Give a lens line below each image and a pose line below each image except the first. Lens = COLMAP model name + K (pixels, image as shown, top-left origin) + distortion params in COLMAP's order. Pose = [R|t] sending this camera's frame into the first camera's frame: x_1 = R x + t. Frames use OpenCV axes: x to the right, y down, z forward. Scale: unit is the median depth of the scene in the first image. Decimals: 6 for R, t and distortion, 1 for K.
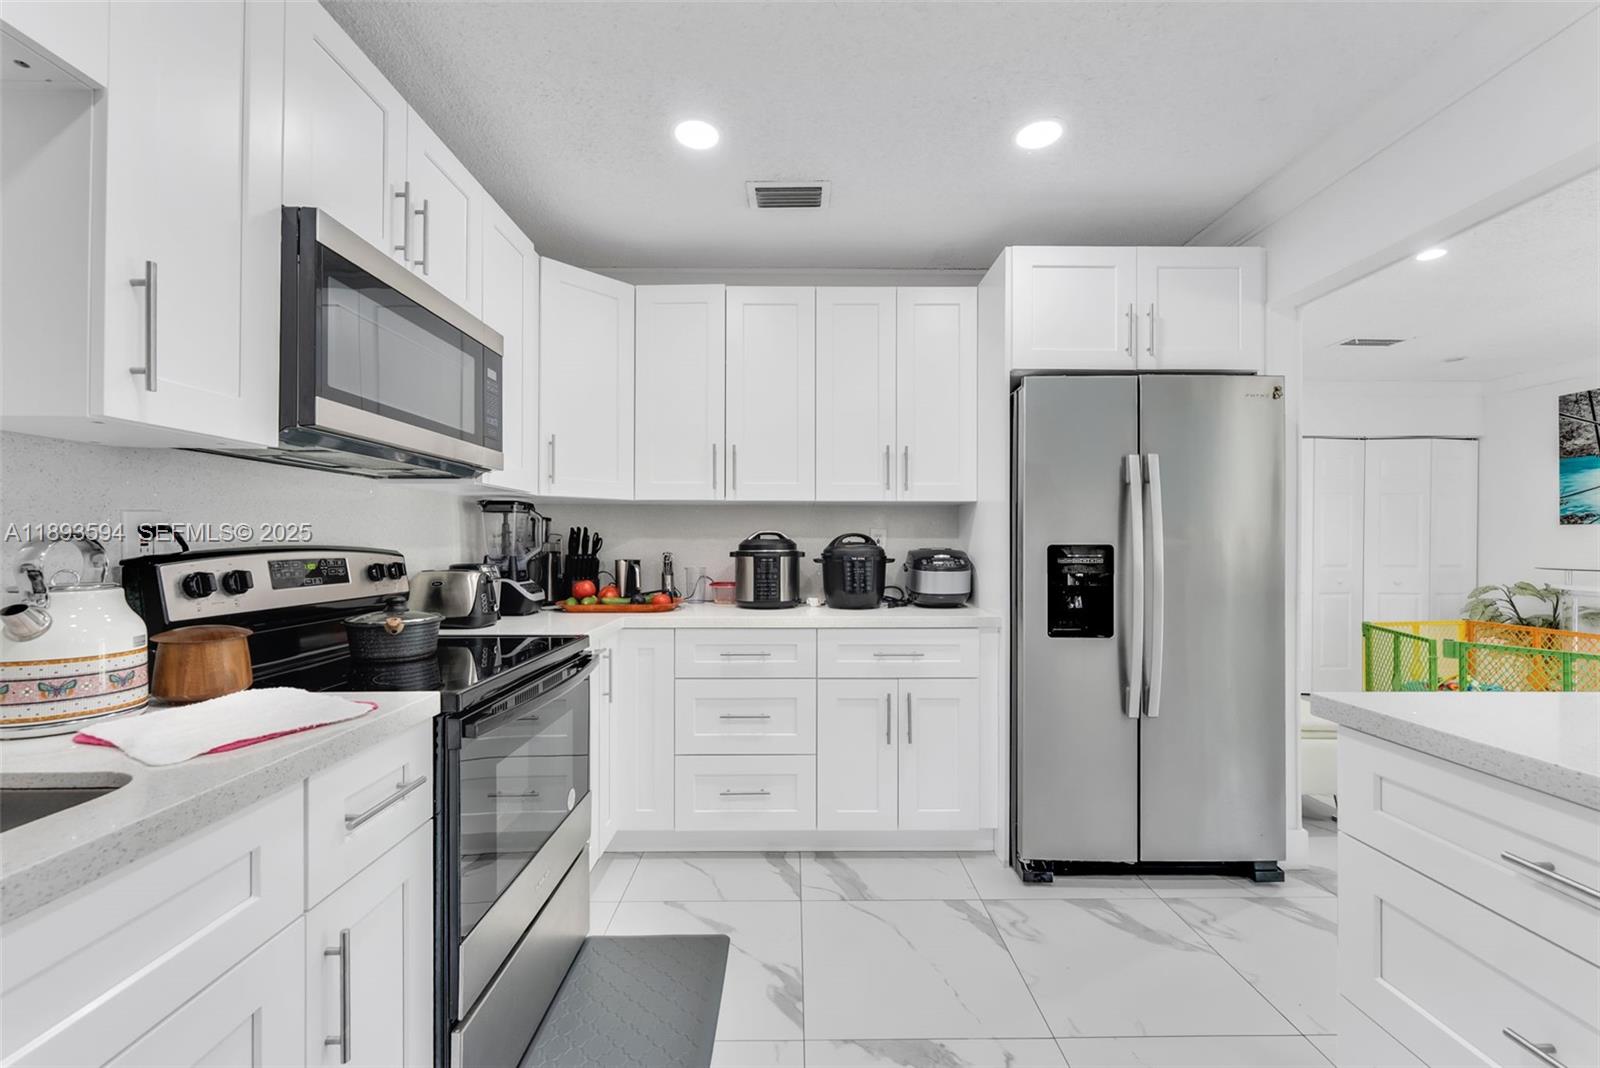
lens RADIAL K [[649.7, 0, 795.1], [0, 649.7, 538.5], [0, 0, 1]] dist [0.002259, 0.000328]
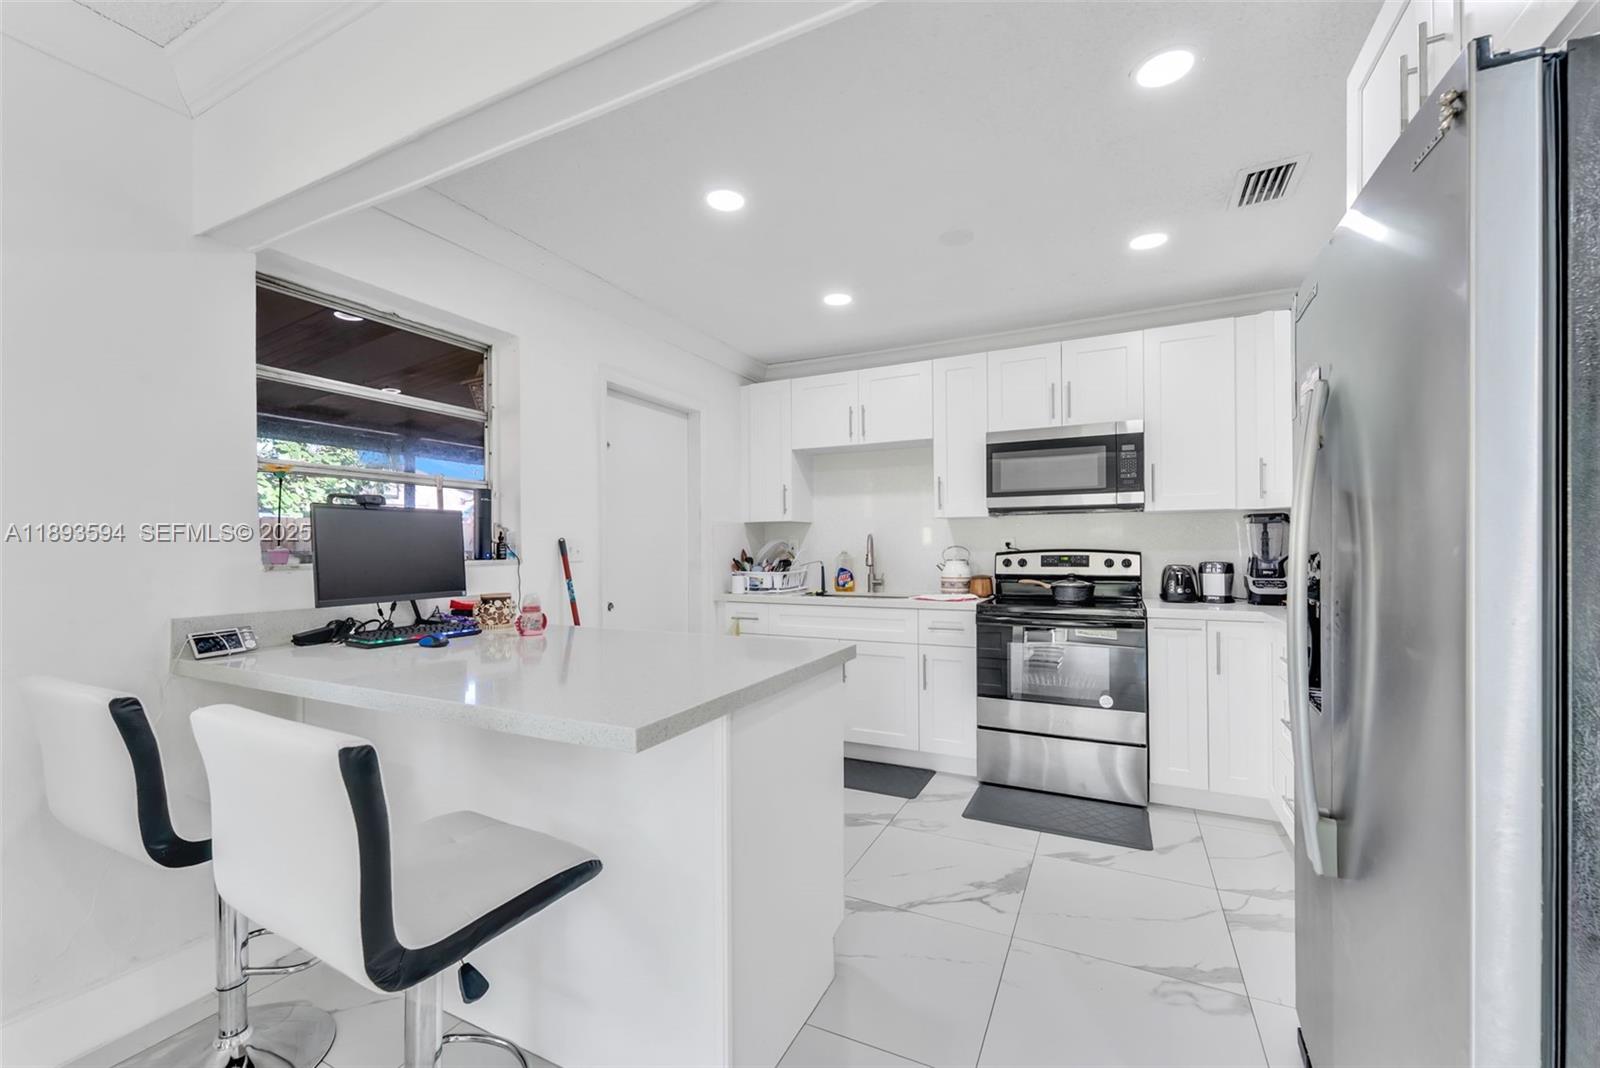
lens RADIAL K [[649.7, 0, 797.4], [0, 649.7, 557.0], [0, 0, 1]] dist [0.002259, 0.000328]
pose [[-0.458805, 0.009678, -0.888484, 0.598875], [0.010855, 0.999927, 0.005286, 0.005544], [0.888471, -0.007220, -0.458877, 0.426172]]
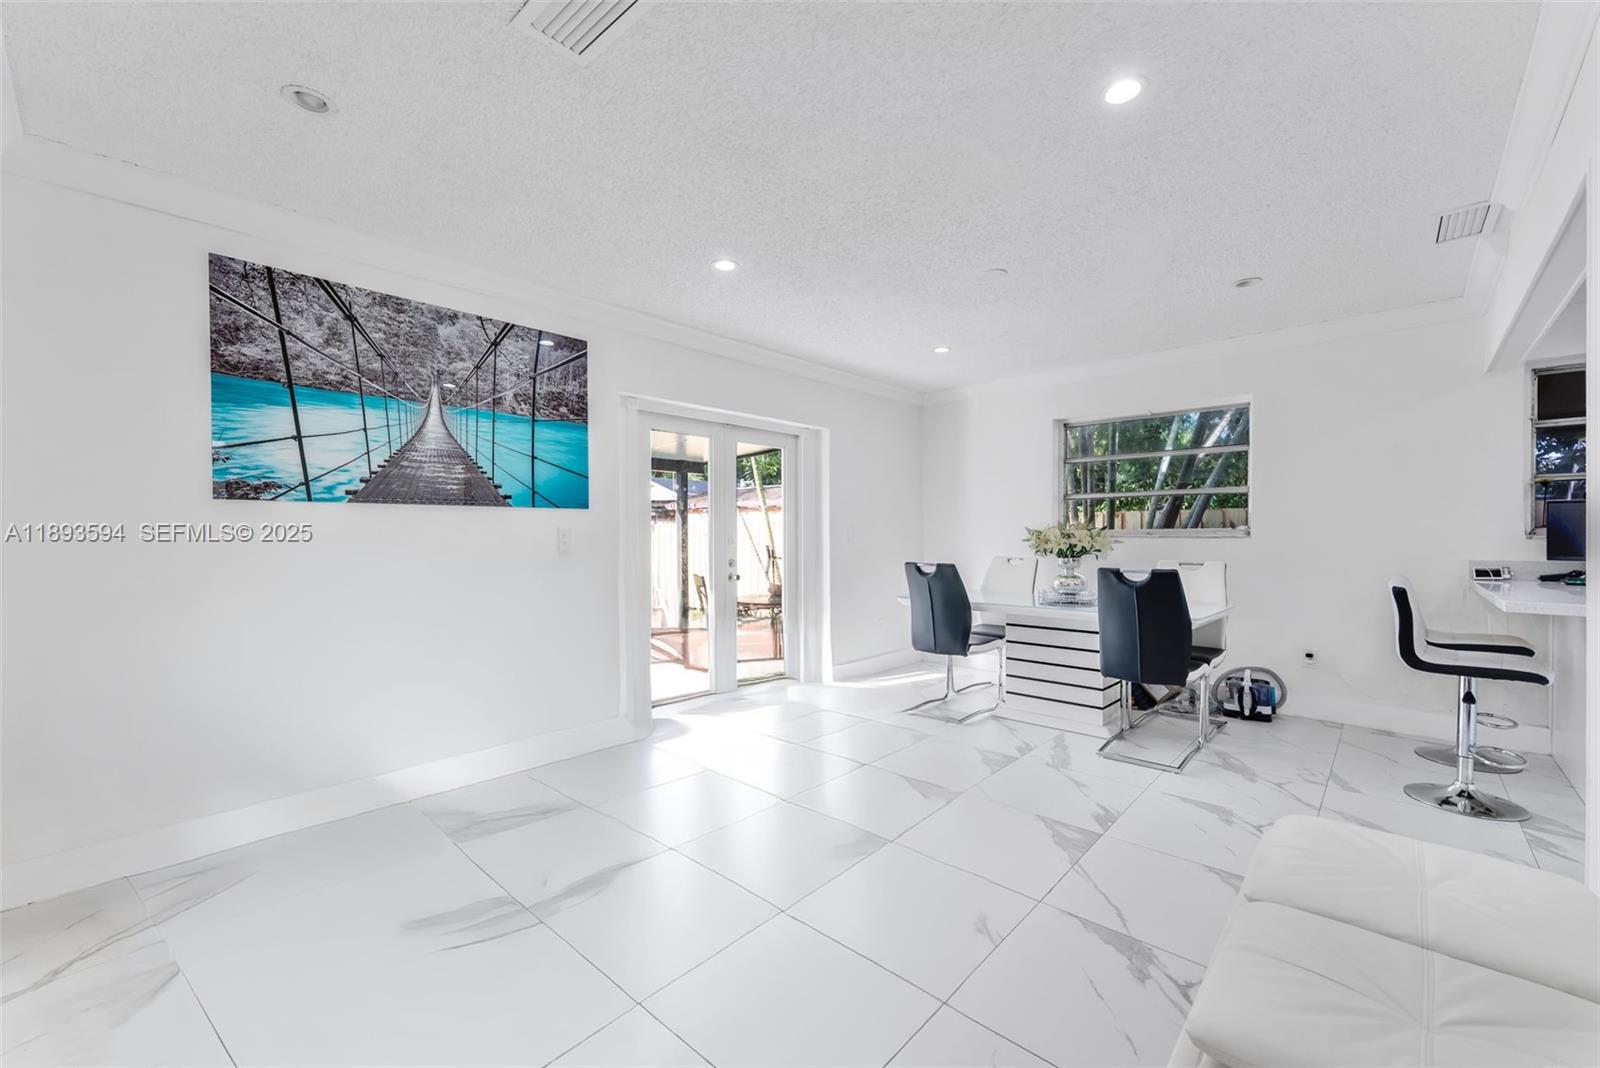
lens RADIAL K [[649.7, 0, 798.1], [0, 649.7, 532.3], [0, 0, 1]] dist [0.002259, 0.000328]
pose [[-0.727083, -0.001981, 0.686547, 0.485247], [-0.001531, 0.999998, 0.001264, 0.004333], [-0.686548, -0.000133, -0.727084, 1.089976]]
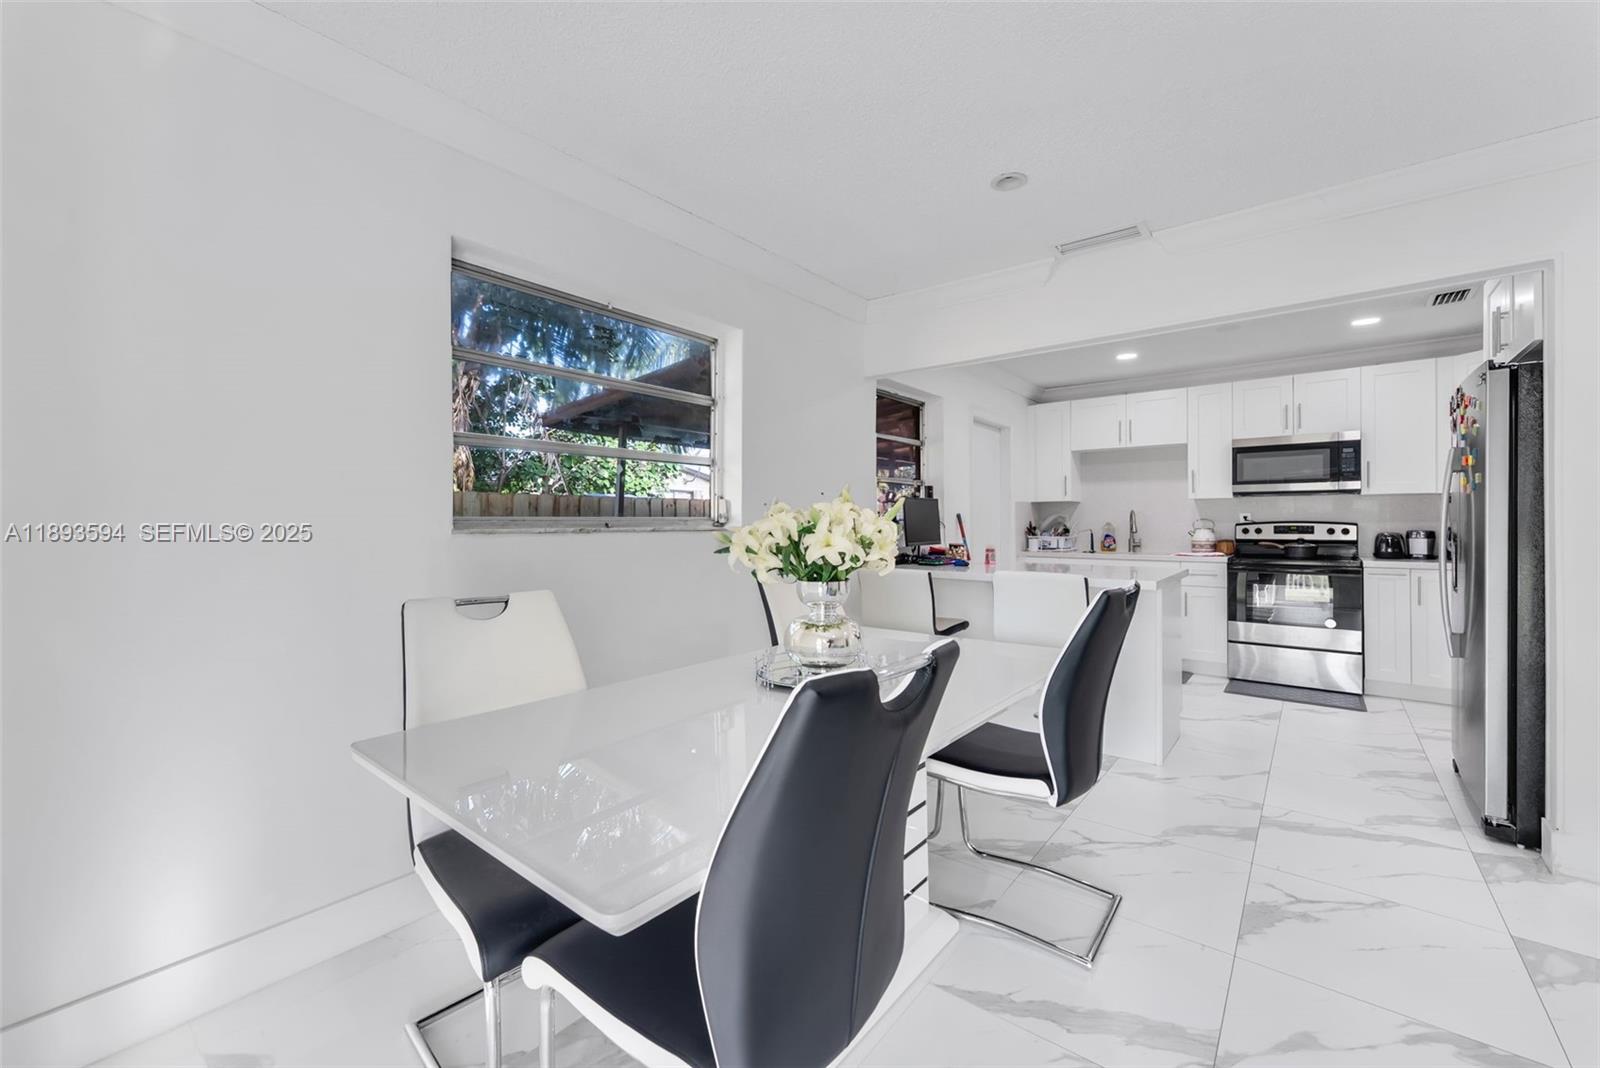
lens RADIAL K [[649.7, 0, 793.3], [0, 649.7, 528.8], [0, 0, 1]] dist [0.002259, 0.000328]
pose [[-0.641107, 0.004136, -0.767441, 1.146285], [0.005154, 0.999986, 0.001083, 0.011152], [0.767435, -0.003261, -0.641119, 0.408637]]
